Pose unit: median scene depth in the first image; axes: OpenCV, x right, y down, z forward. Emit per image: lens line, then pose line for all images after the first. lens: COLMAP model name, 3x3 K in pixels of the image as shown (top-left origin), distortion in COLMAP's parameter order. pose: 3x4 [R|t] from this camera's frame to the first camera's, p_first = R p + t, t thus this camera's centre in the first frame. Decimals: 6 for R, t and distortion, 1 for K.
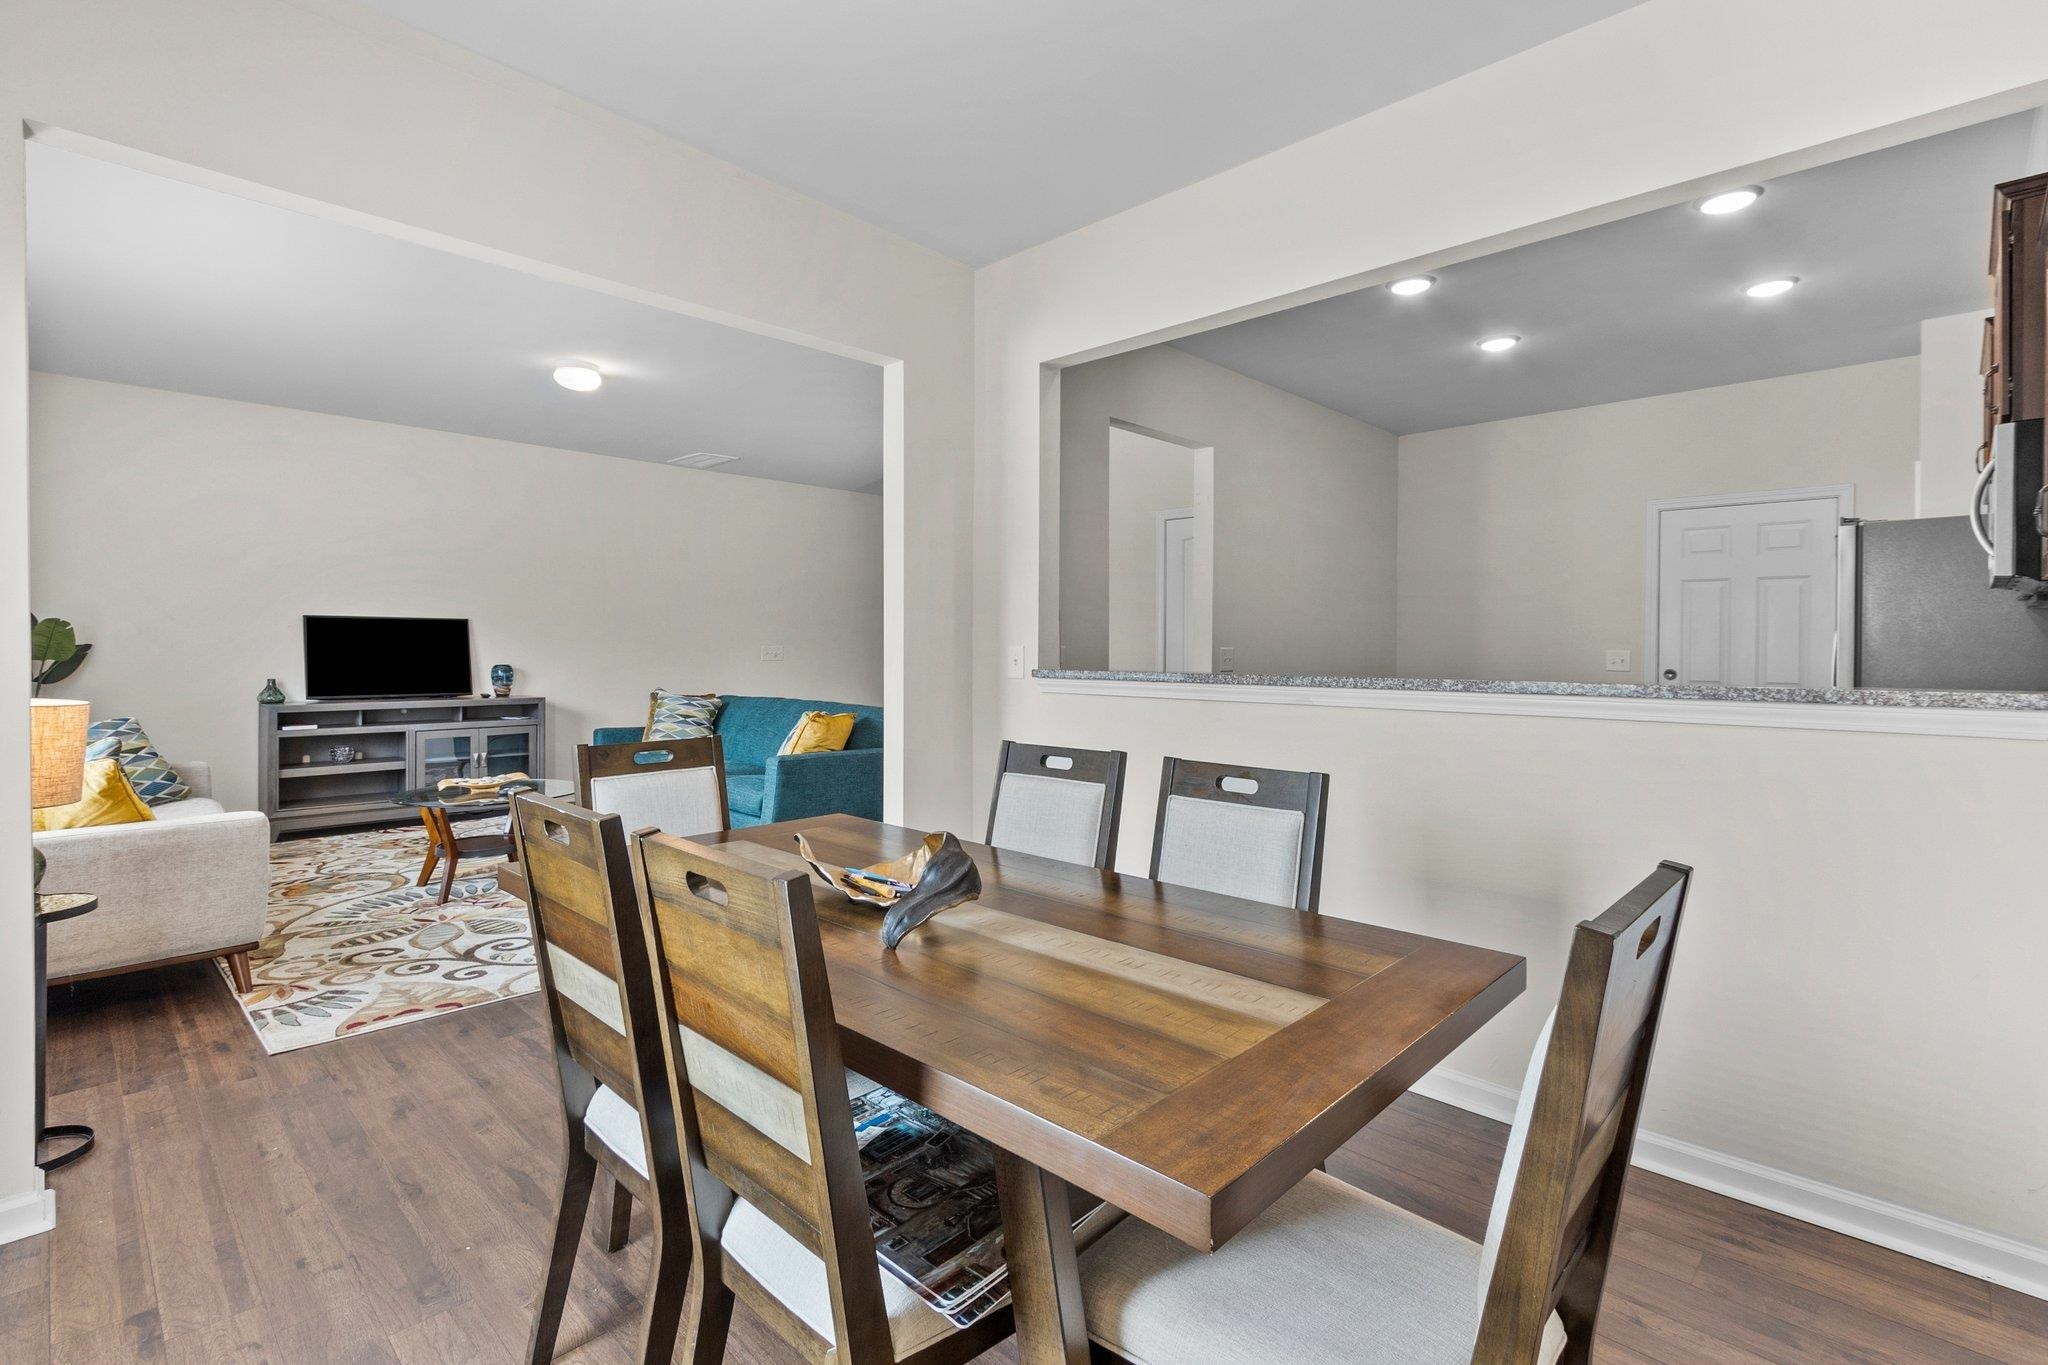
lens RADIAL K [[948.4, 0, 1013.5], [0, 948.4, 661.7], [0, 0, 1]] dist [0.006163, -0.001841]
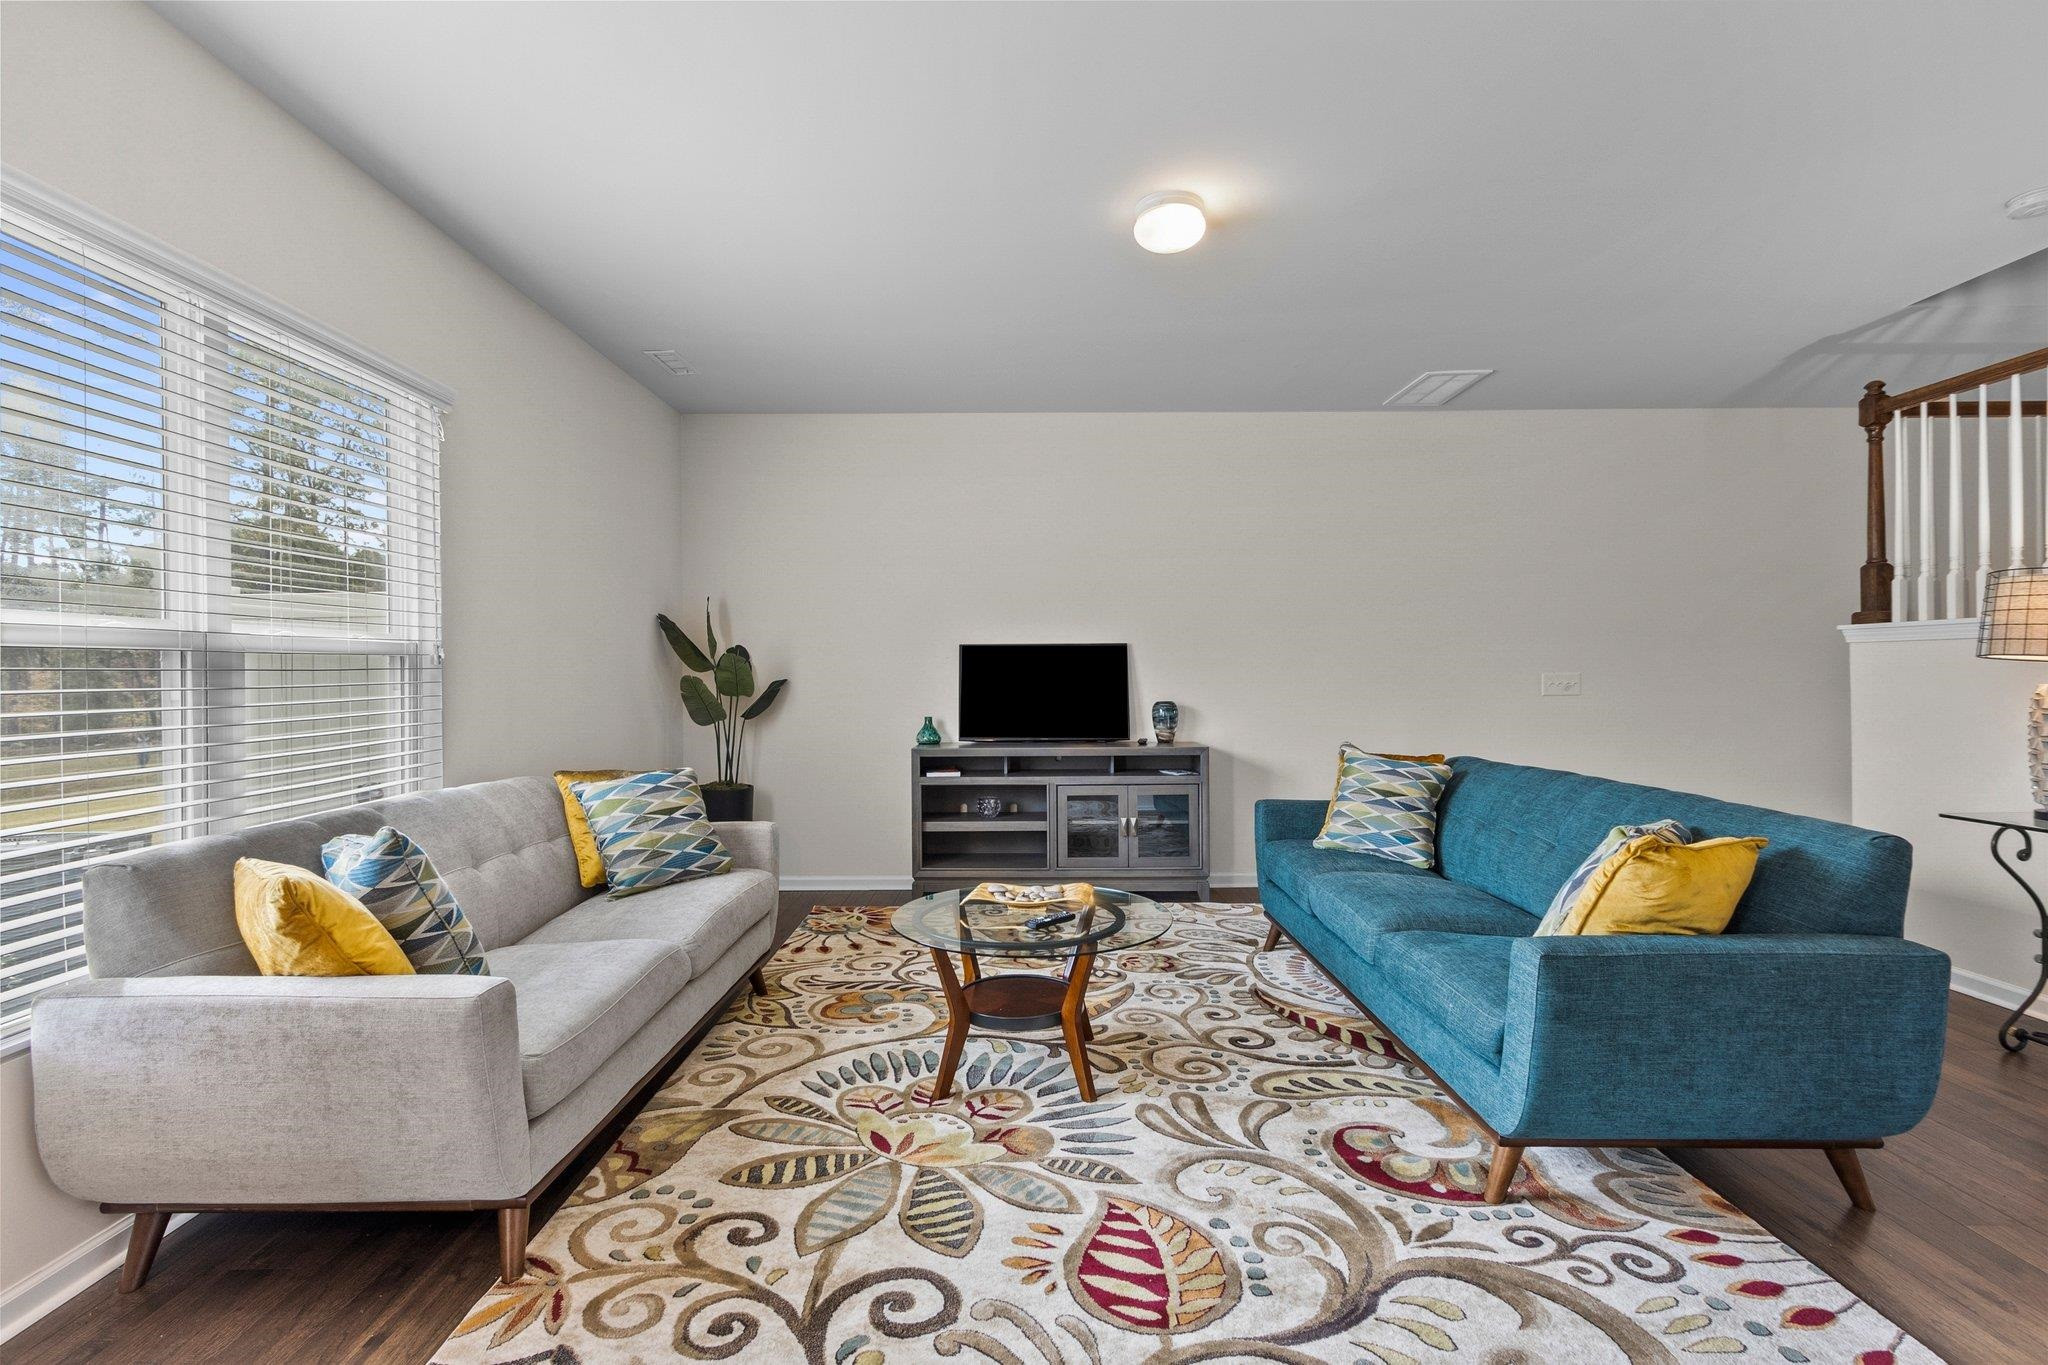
lens RADIAL K [[948.4, 0, 1020.8], [0, 948.4, 670.0], [0, 0, 1]] dist [0.006163, -0.001841]
pose [[0.710200, -0.014773, -0.703845, -0.094476], [-0.000741, 0.999764, -0.021732, -0.007002], [0.703999, 0.015955, 0.710021, 0.443328]]
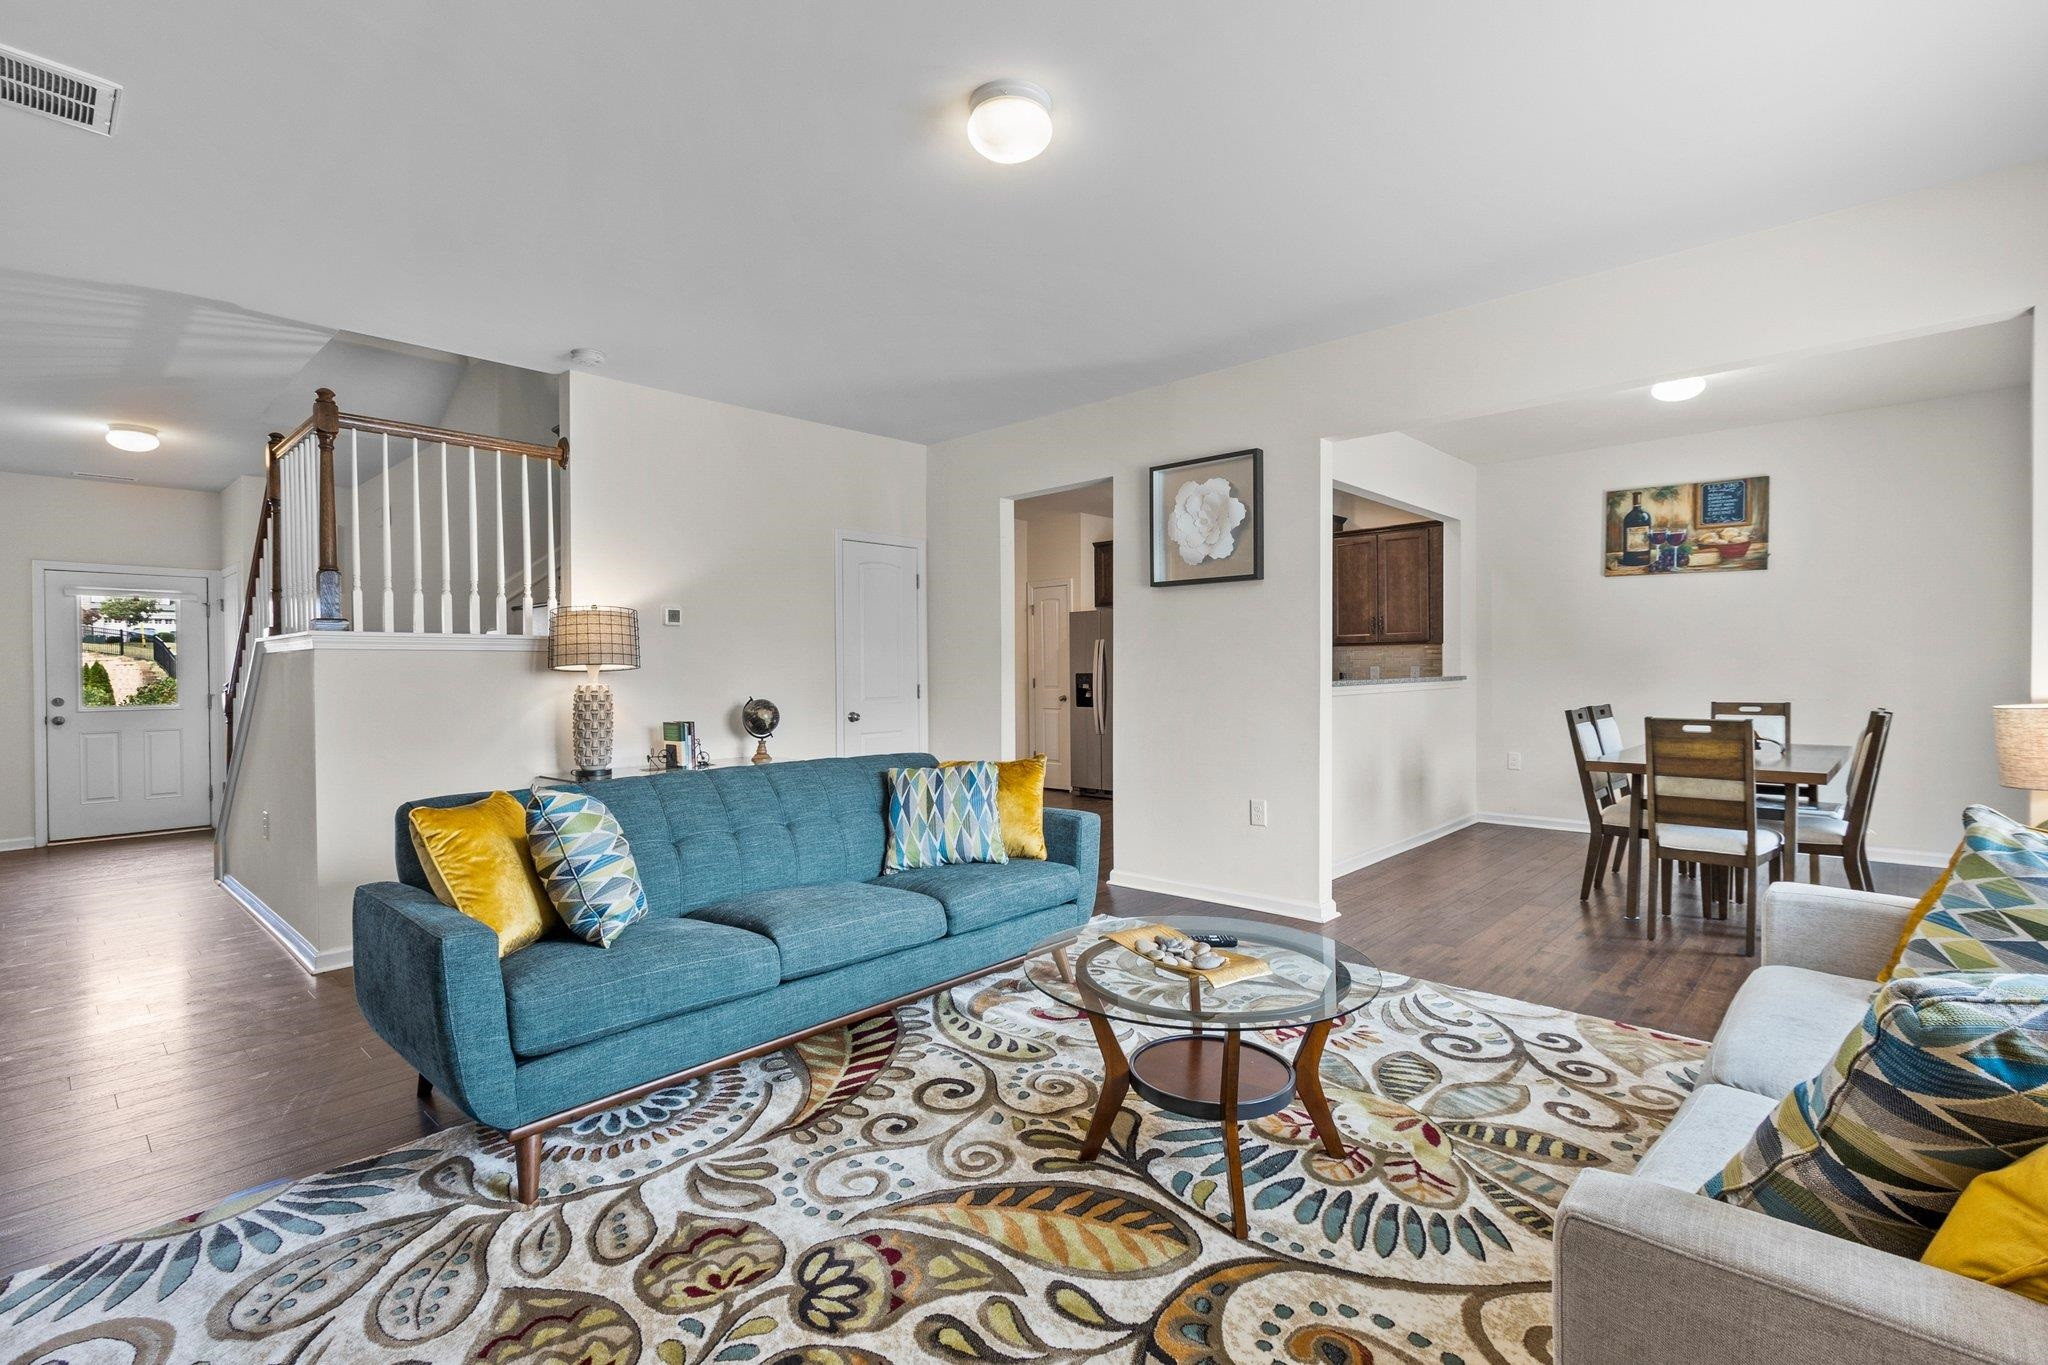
lens RADIAL K [[948.4, 0, 1008.9], [0, 948.4, 676.5], [0, 0, 1]] dist [0.006163, -0.001841]
pose [[-0.036587, -0.015240, 0.999214, -0.829479], [0.026632, 0.999514, 0.016220, -0.020266], [-0.998976, 0.027205, -0.036163, 0.887022]]
